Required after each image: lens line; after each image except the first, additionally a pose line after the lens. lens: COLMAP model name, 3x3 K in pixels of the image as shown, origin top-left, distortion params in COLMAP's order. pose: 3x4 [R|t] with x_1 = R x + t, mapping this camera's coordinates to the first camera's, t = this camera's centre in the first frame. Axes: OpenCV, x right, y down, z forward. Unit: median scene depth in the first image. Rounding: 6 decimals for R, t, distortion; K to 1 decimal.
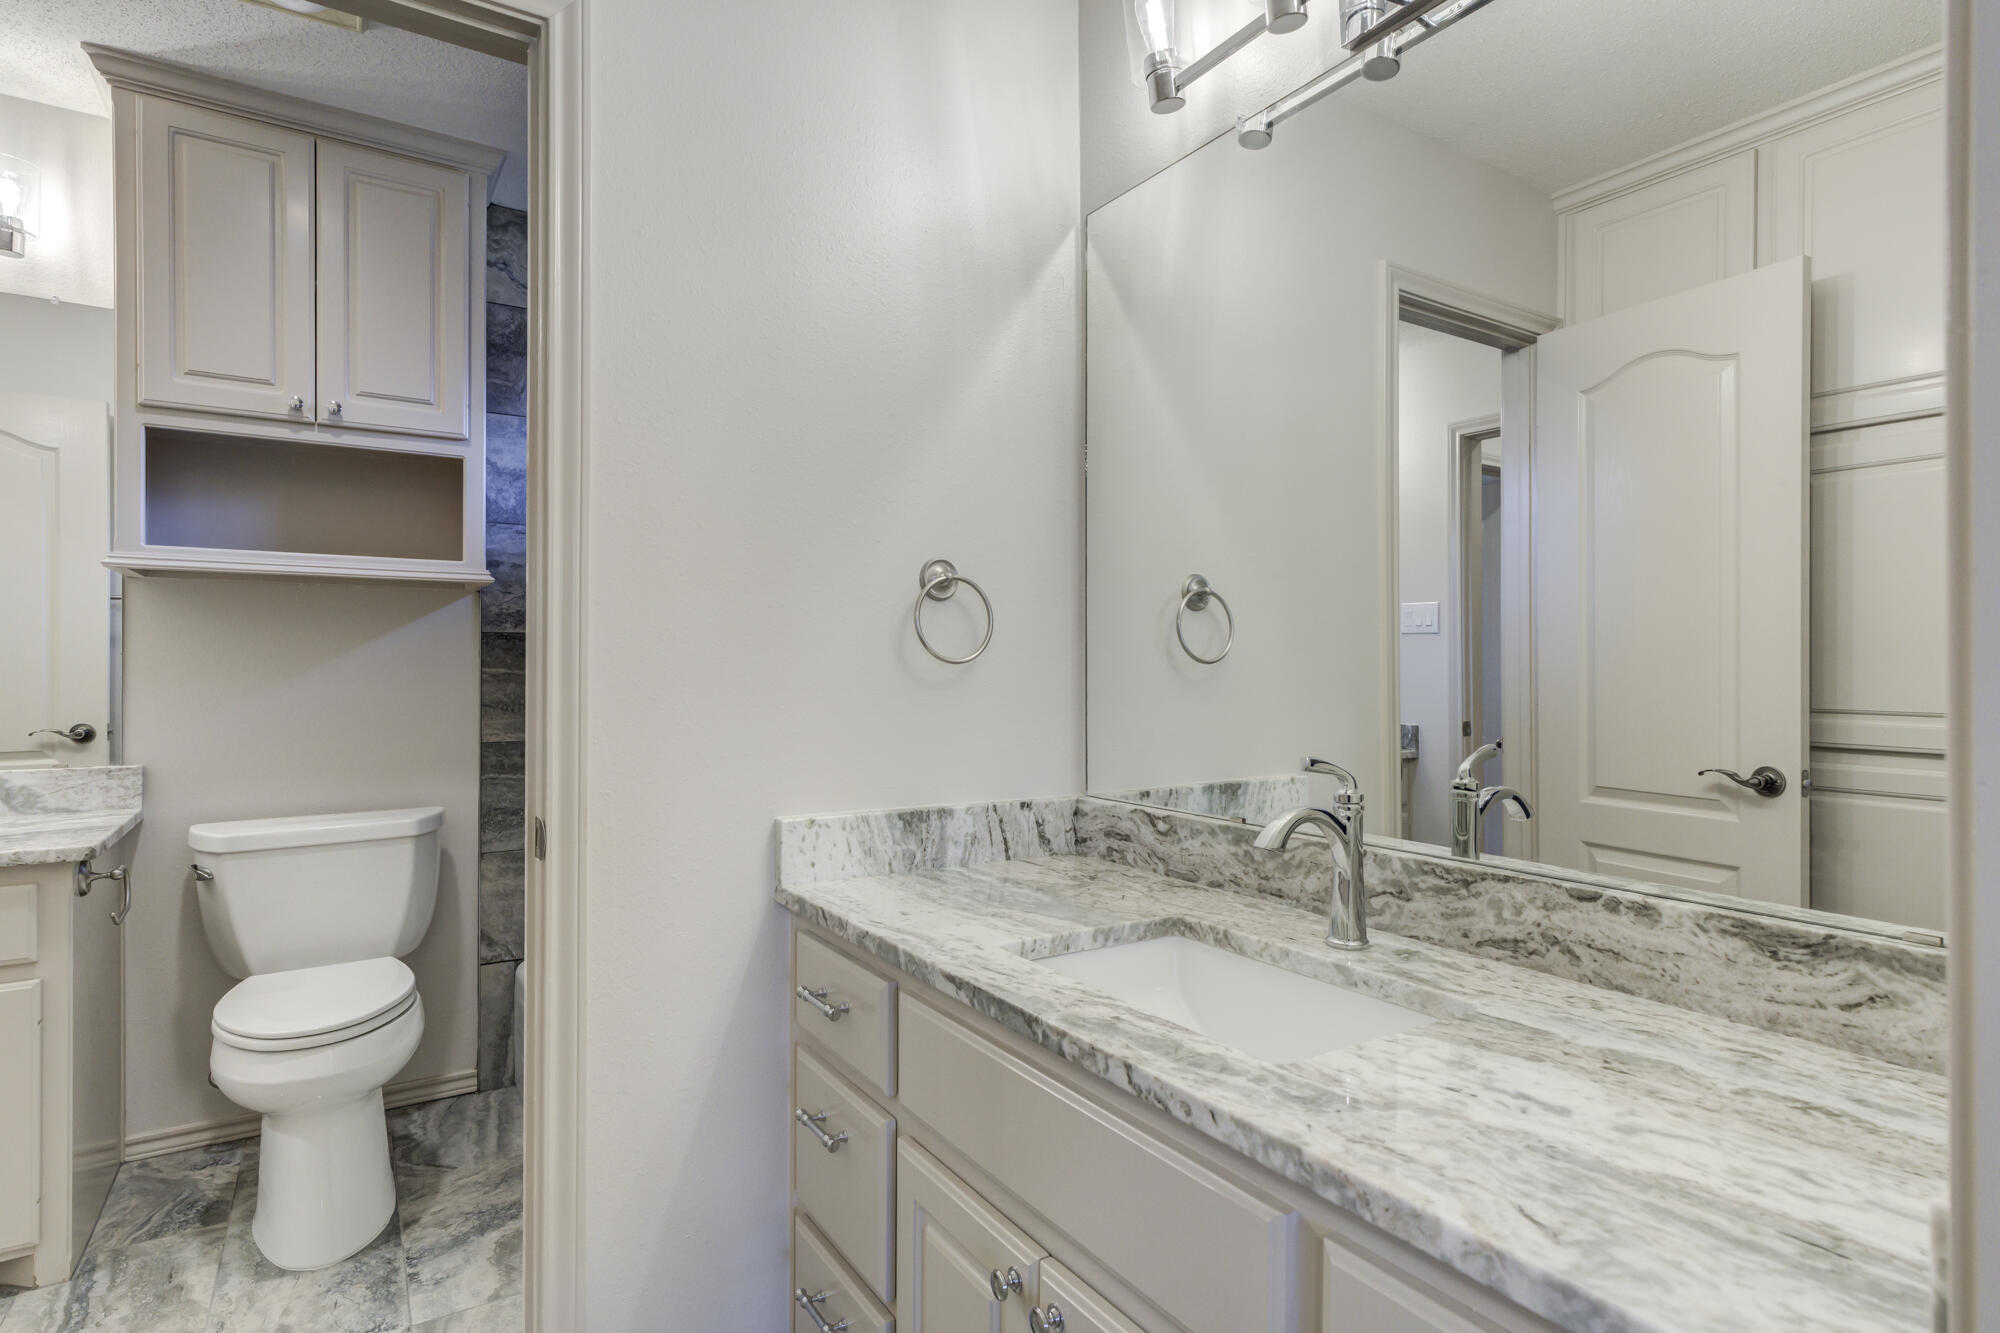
lens RADIAL K [[1088.1, 0, 1000.0], [0, 1088.1, 666.5], [0, 0, 1]] dist [0.004105, 0.004809]
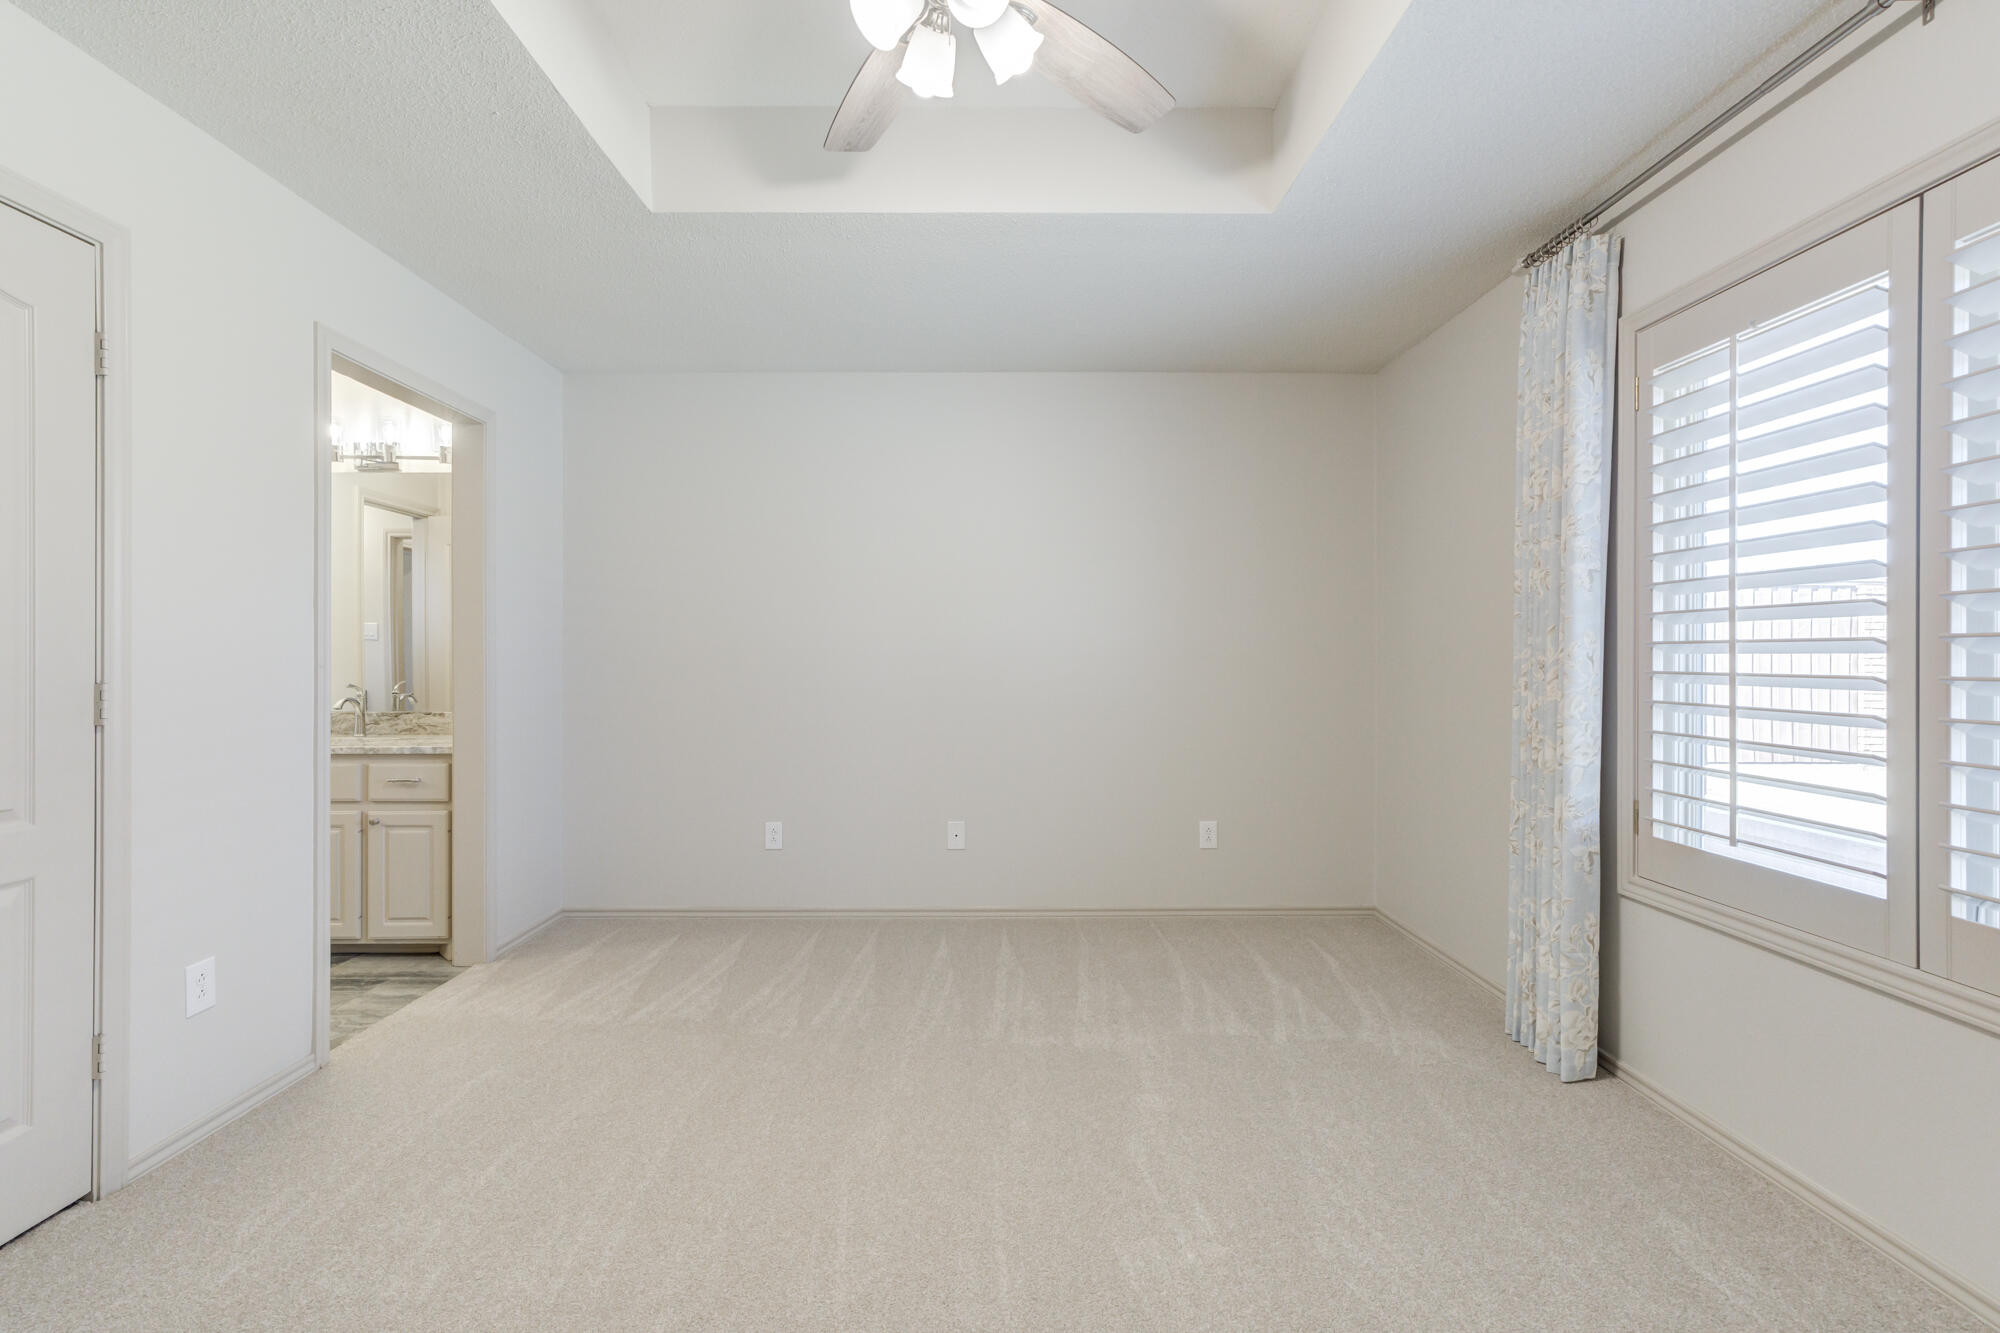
lens RADIAL K [[937.8, 0, 1000.0], [0, 937.8, 666.5], [0, 0, 1]] dist [-0.002703, 0.000188]
pose [[0.554125, -0.004027, 0.832424, -1.057885], [-0.006803, 0.999933, 0.009366, -0.015252], [-0.832406, -0.010853, 0.554060, -2.406852]]
